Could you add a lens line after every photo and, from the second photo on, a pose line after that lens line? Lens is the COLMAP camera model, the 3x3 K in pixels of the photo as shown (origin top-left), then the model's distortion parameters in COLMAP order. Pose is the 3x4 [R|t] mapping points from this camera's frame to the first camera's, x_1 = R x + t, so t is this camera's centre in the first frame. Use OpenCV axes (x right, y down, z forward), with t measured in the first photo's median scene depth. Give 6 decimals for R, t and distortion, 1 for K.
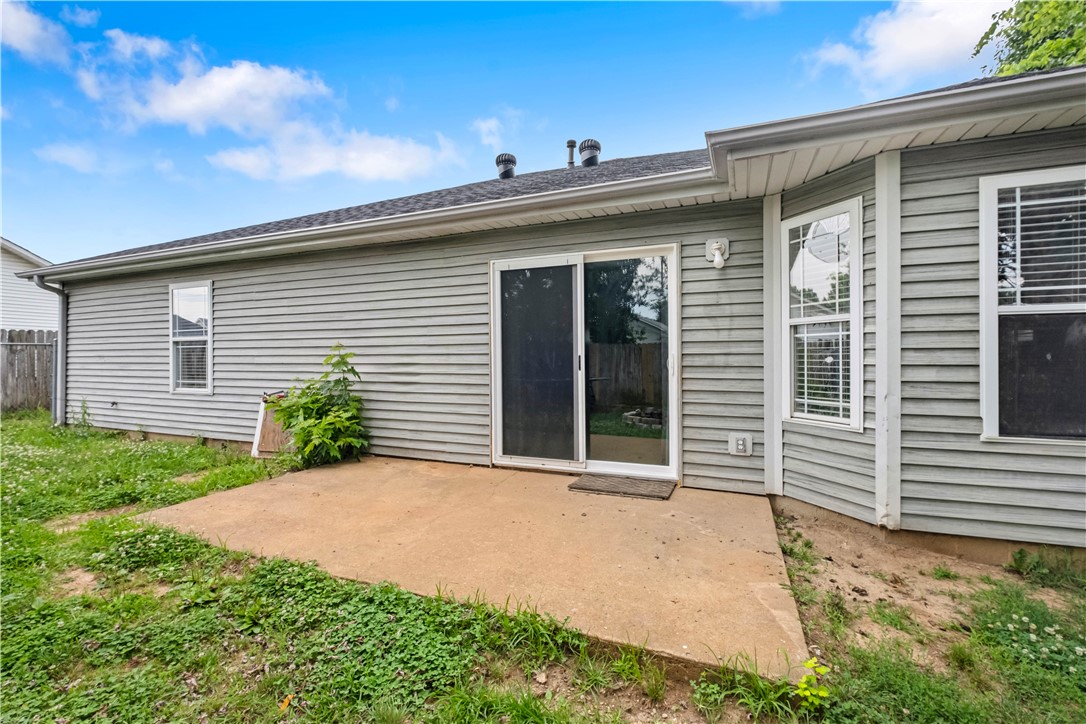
lens RADIAL K [[468.4, 0, 553.3], [0, 468.4, 362.0], [0, 0, 1]] dist [-0.001795, -0.003429]
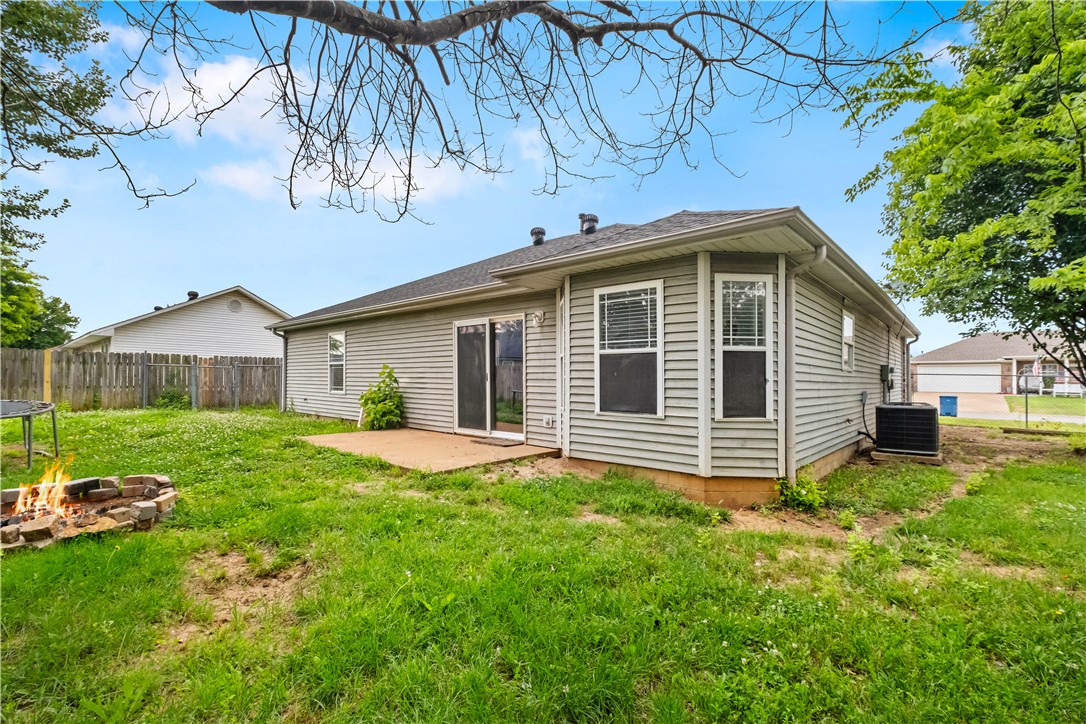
lens RADIAL K [[468.4, 0, 553.2], [0, 468.4, 380.4], [0, 0, 1]] dist [-0.001795, -0.003429]
pose [[0.948280, 0.010023, -0.317275, 0.803384], [-0.010991, 0.999939, -0.001263, 0.012497], [0.317243, 0.004685, 0.948333, -0.605594]]
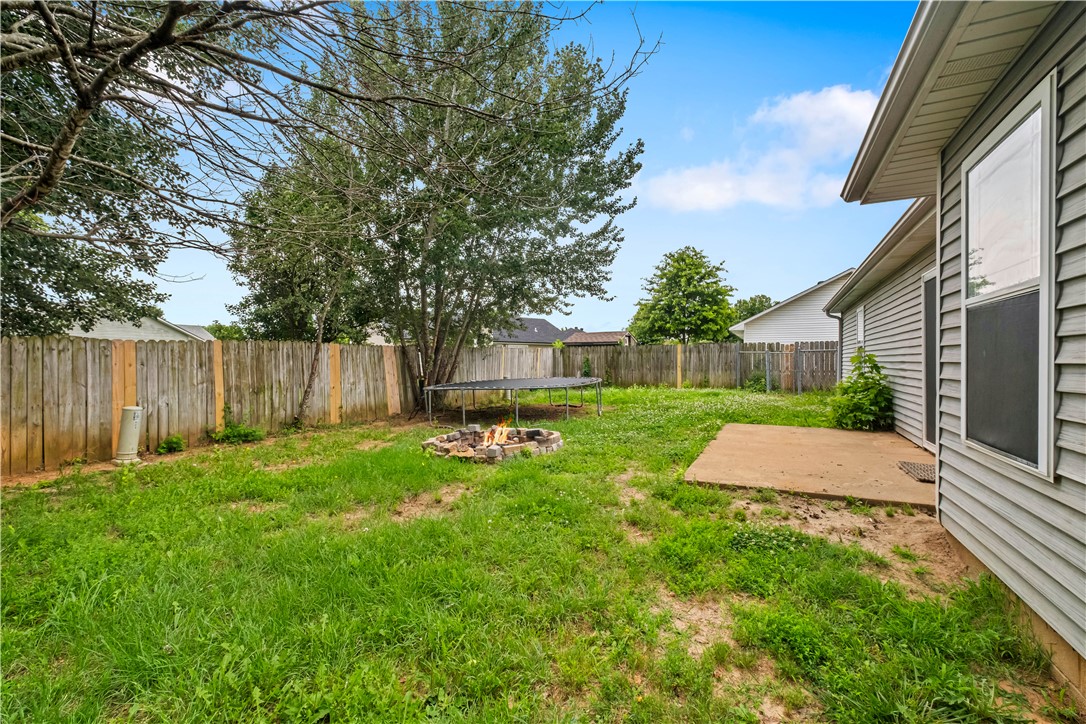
lens RADIAL K [[468.4, 0, 542.4], [0, 468.4, 364.6], [0, 0, 1]] dist [-0.001795, -0.003429]
pose [[-0.070613, 0.009221, -0.997461, 1.093324], [-0.005296, 0.999940, 0.009619, 0.003776], [0.997490, 0.005962, -0.070560, 0.126294]]
